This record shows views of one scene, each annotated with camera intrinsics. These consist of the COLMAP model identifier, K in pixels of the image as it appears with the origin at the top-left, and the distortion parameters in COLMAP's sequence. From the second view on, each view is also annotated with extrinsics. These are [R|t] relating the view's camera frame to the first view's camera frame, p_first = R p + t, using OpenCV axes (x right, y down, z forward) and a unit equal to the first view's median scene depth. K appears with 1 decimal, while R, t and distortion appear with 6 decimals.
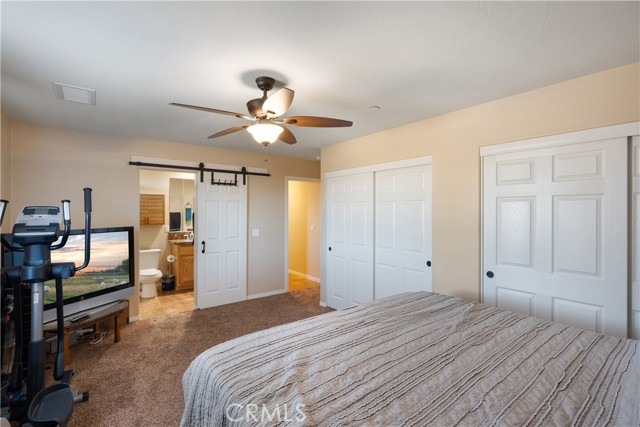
lens RADIAL K [[289.4, 0, 320.0], [0, 289.4, 213.5], [0, 0, 1]] dist [0.001438, 0.000256]
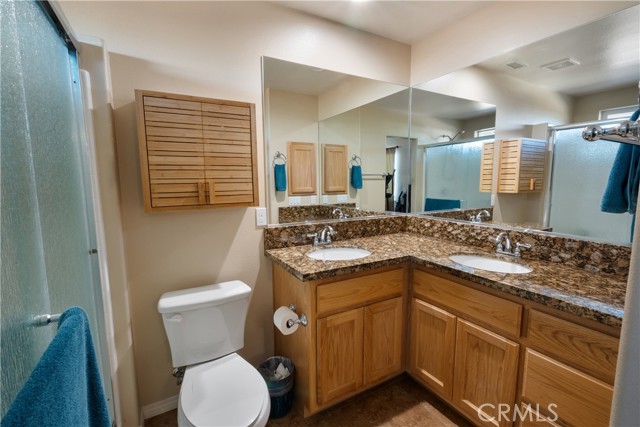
lens RADIAL K [[289.4, 0, 320.0], [0, 289.4, 213.5], [0, 0, 1]] dist [0.001438, 0.000256]
pose [[0.990063, 0.001878, -0.140610, -0.431536], [0.013414, 0.994089, 0.107733, 0.014945], [0.139981, -0.108549, 0.984186, 0.713015]]
